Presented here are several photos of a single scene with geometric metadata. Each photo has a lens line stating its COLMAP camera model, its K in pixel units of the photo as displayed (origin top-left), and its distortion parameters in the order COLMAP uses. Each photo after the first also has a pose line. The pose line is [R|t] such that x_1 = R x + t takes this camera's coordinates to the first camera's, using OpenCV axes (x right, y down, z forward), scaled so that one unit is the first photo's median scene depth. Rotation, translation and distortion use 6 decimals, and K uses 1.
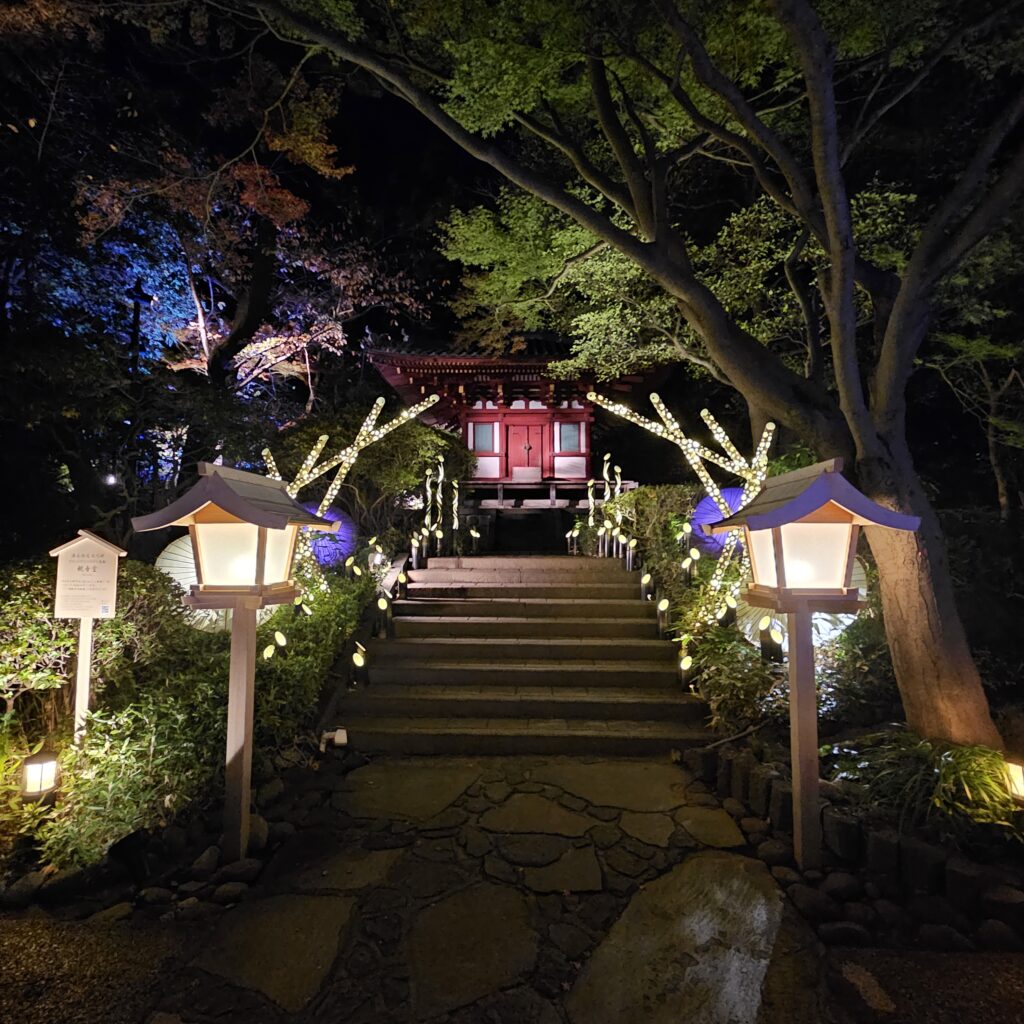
lens RADIAL K [[518.3, 0, 513.4], [0, 518.3, 510.3], [0, 0, 1]] dist [-0.000084, -0.000002]
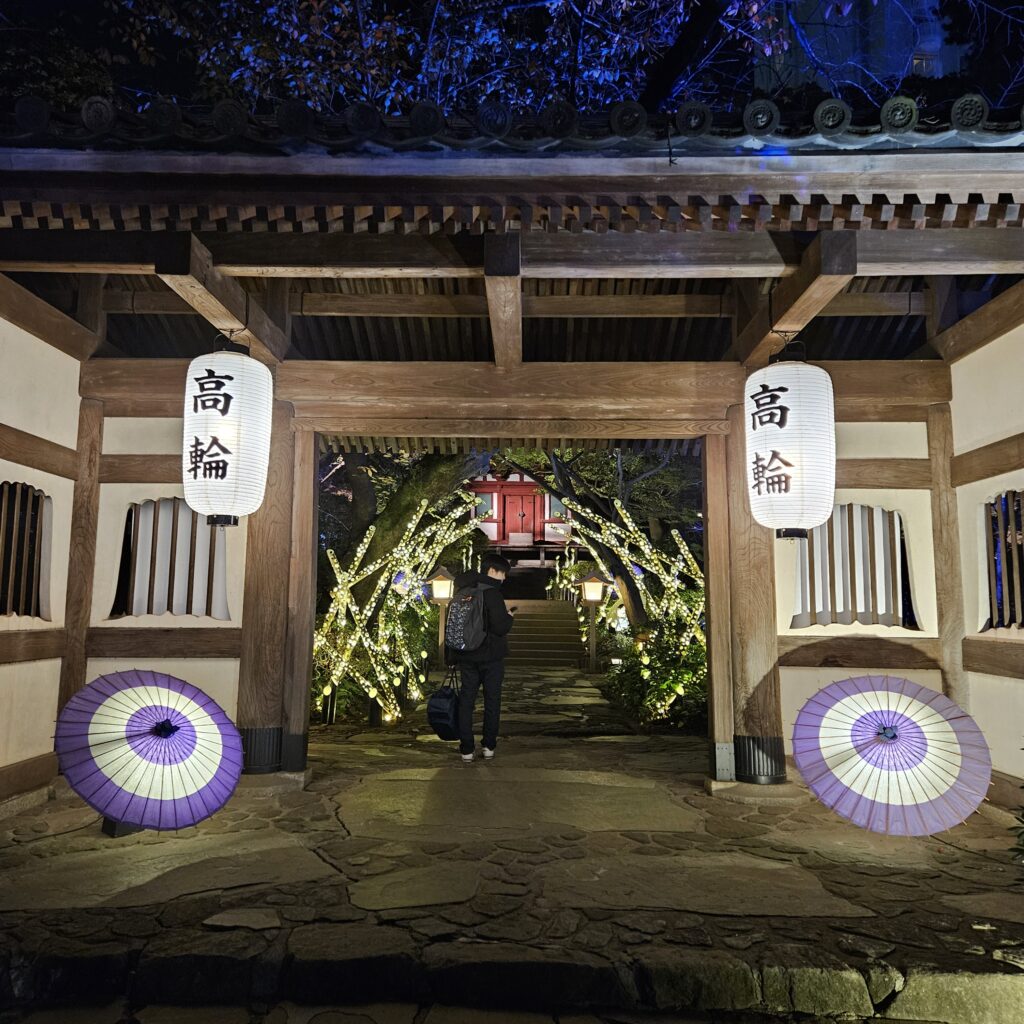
lens RADIAL K [[864.7, 0, 509.7], [0, 864.7, 510.5], [0, 0, 1]] dist [0.001817, 0.000045]
pose [[0.999841, 0.011830, 0.013352, -0.027135], [-0.011126, 0.998602, -0.051677, -0.031344], [-0.013944, 0.051520, 0.998575, -0.994606]]
